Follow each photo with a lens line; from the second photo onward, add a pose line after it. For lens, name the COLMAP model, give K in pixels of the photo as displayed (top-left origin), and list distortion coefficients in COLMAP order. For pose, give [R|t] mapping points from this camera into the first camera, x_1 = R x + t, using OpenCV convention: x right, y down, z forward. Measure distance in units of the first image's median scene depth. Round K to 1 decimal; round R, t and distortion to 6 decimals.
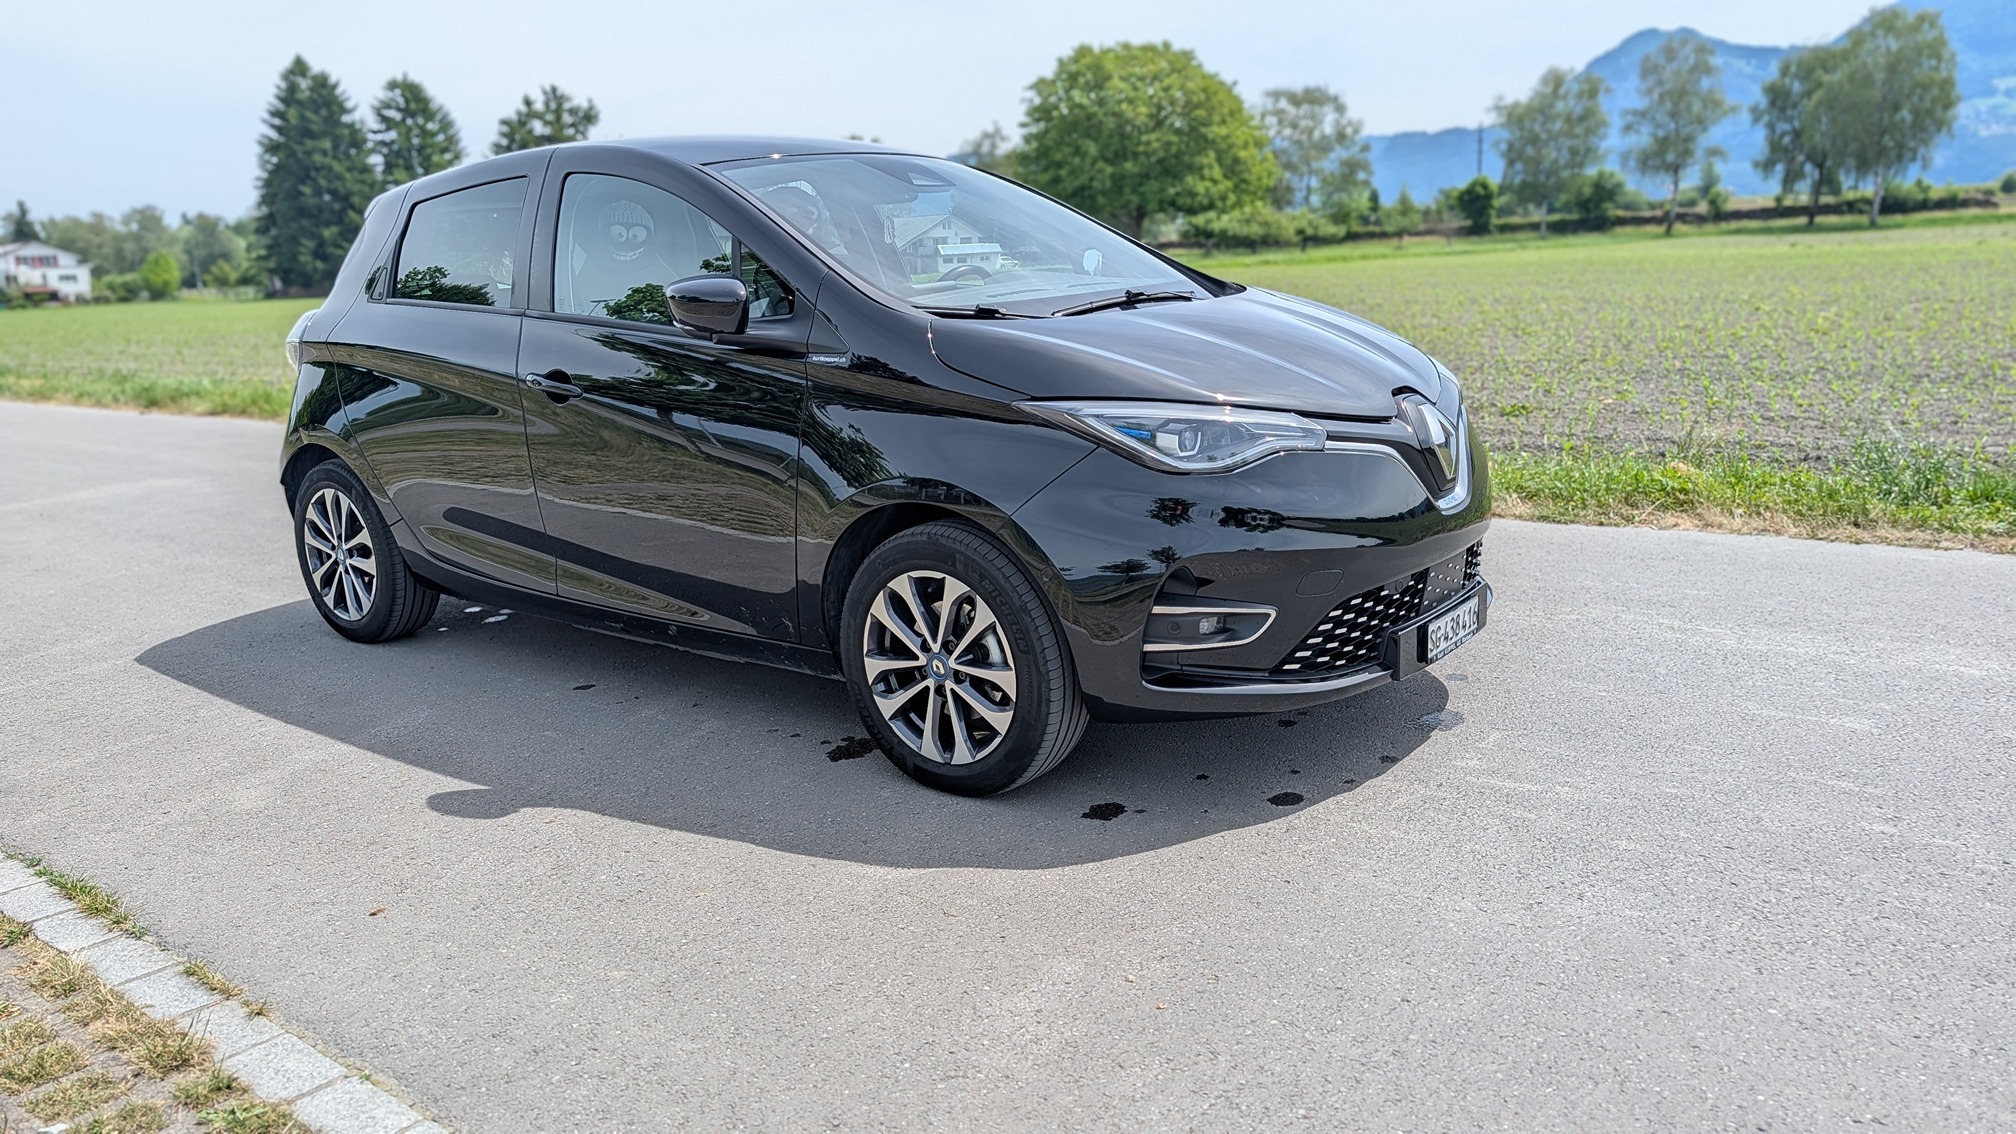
lens RADIAL K [[1453.0, 0, 1008.0], [0, 1453.0, 567.0], [0, 0, 1]] dist [0.020971, -0.005072]
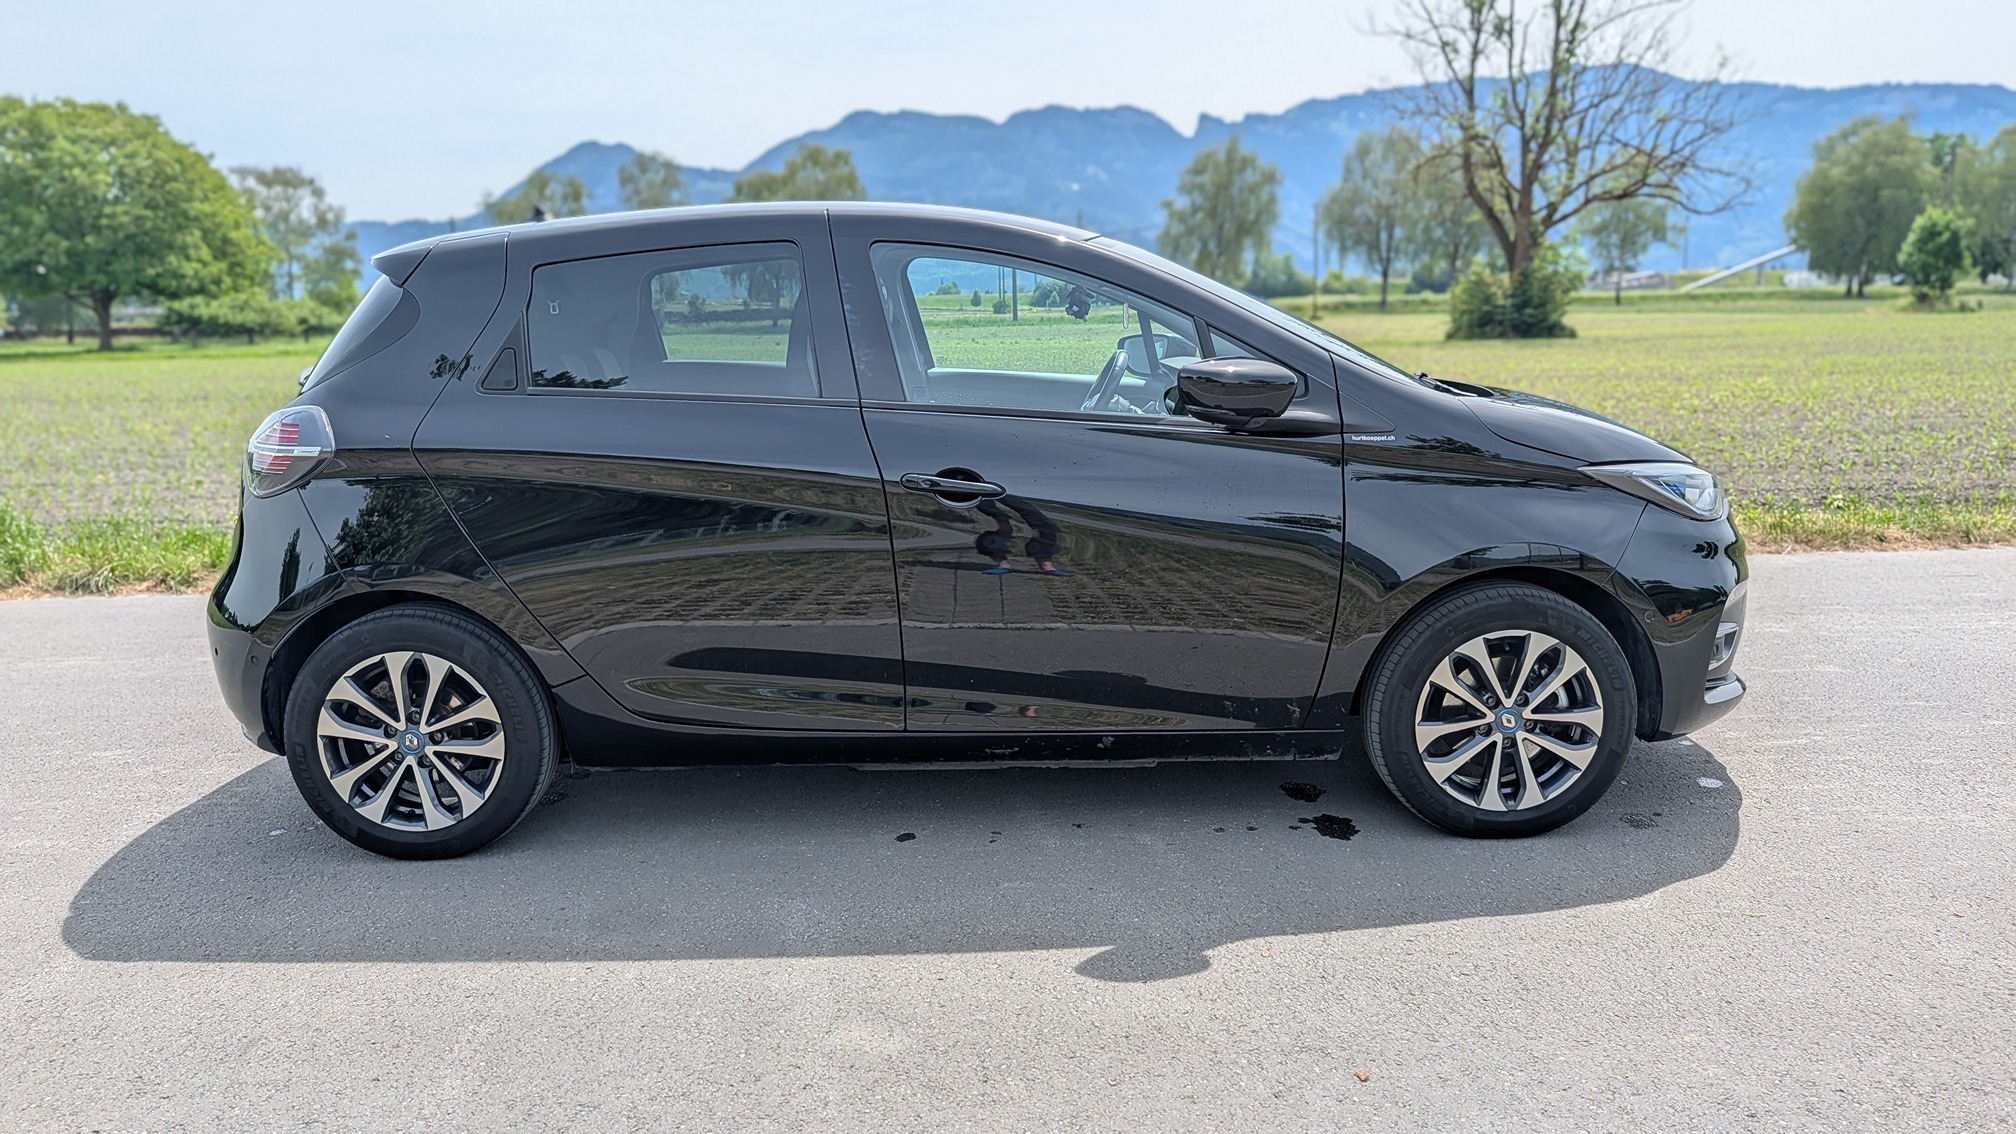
lens RADIAL K [[1453.0, 0, 1008.0], [0, 1453.0, 567.0], [0, 0, 1]] dist [0.020971, -0.005072]
pose [[0.793675, -0.083745, 0.602551, -0.954659], [0.121043, 0.992414, -0.021507, -0.063052], [-0.596179, 0.090004, 0.797791, 0.352099]]
